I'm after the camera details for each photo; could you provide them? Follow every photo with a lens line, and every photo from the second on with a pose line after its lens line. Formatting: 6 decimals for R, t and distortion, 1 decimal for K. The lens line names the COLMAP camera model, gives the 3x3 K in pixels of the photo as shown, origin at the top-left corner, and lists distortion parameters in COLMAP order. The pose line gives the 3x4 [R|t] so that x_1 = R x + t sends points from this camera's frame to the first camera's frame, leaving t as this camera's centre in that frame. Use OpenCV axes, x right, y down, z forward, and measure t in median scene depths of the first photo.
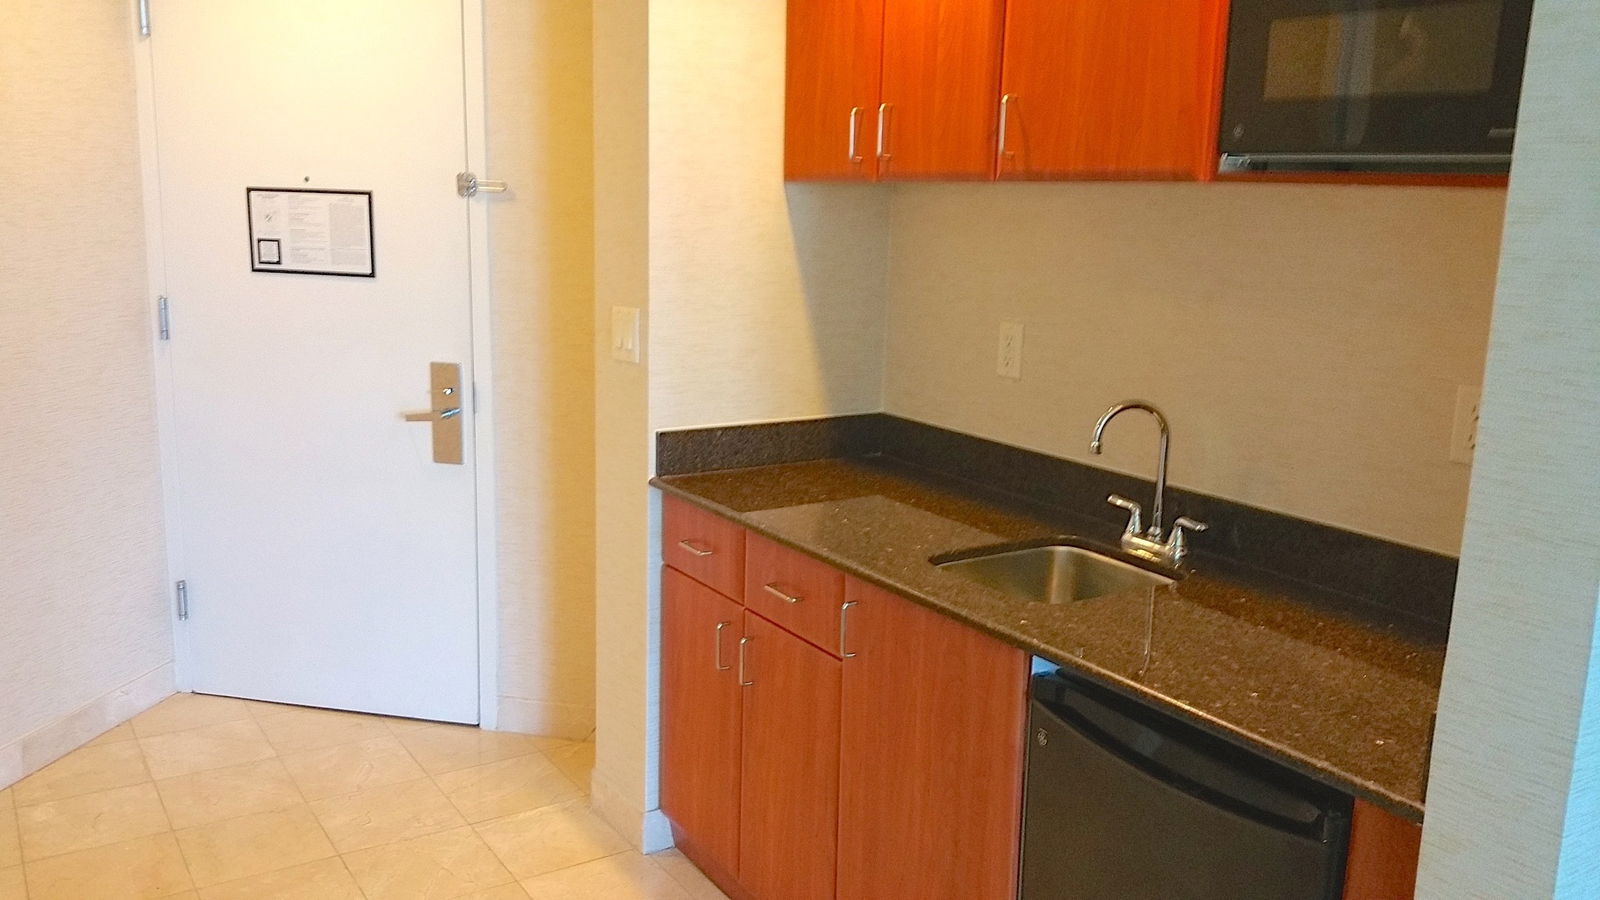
lens RADIAL K [[1317.7, 0, 800.0], [0, 1317.7, 450.0], [0, 0, 1]] dist [0.067557, -0.008126]
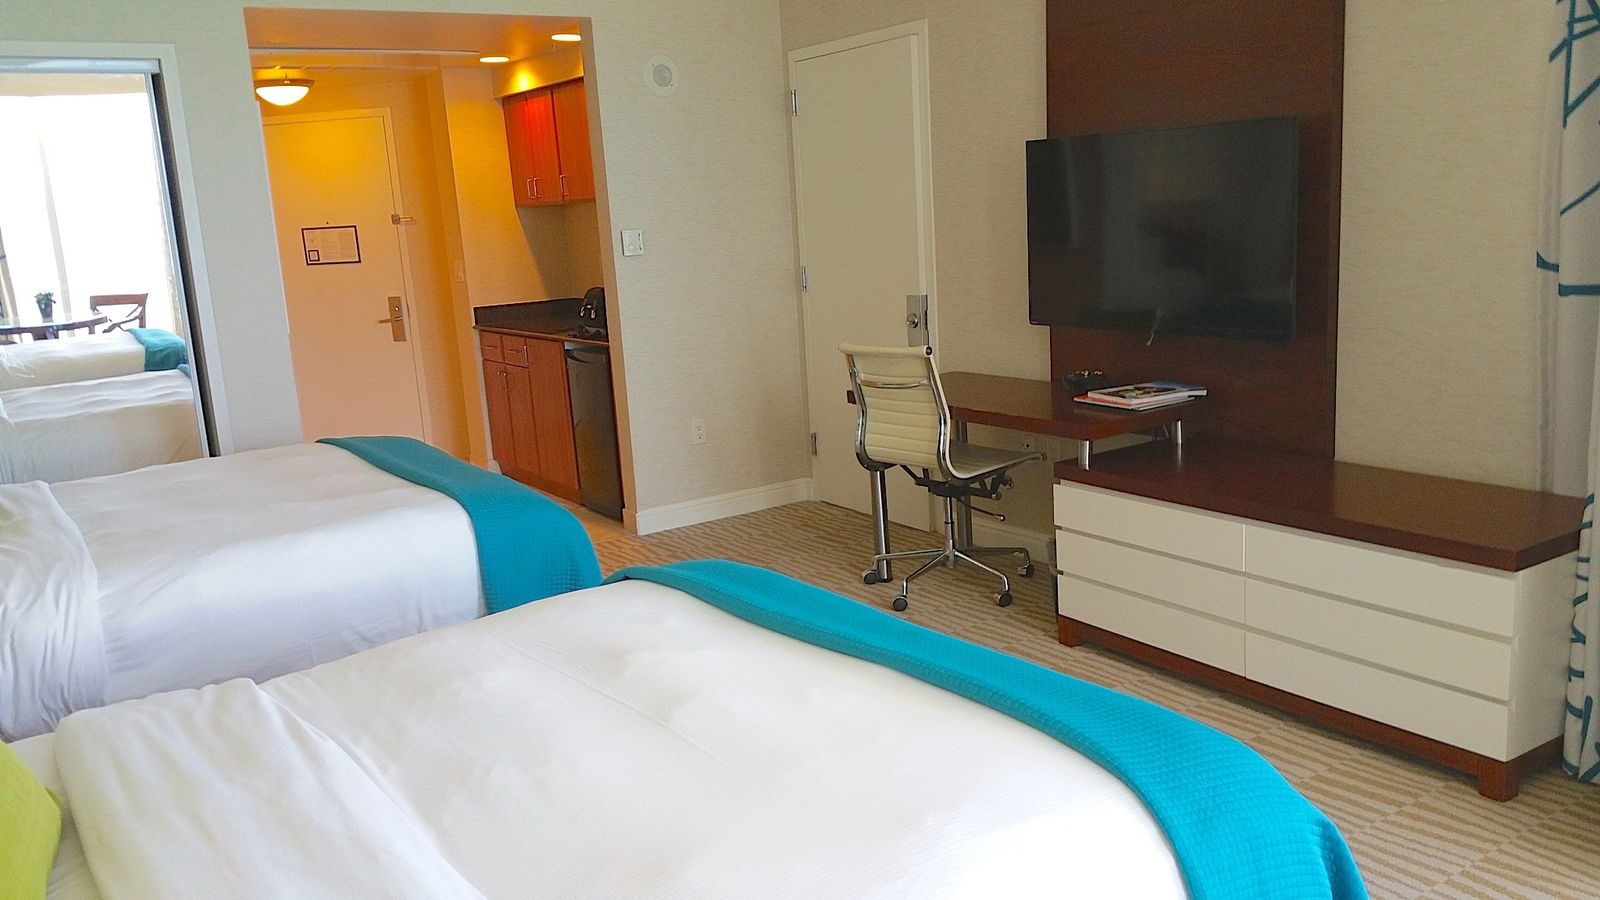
lens RADIAL K [[1317.7, 0, 800.0], [0, 1317.7, 450.0], [0, 0, 1]] dist [0.067557, -0.008126]
pose [[0.995815, -0.091303, -0.003930, 0.433869], [0.091299, 0.995823, -0.001257, 0.275749], [0.004029, 0.000893, 0.999991, -1.349051]]
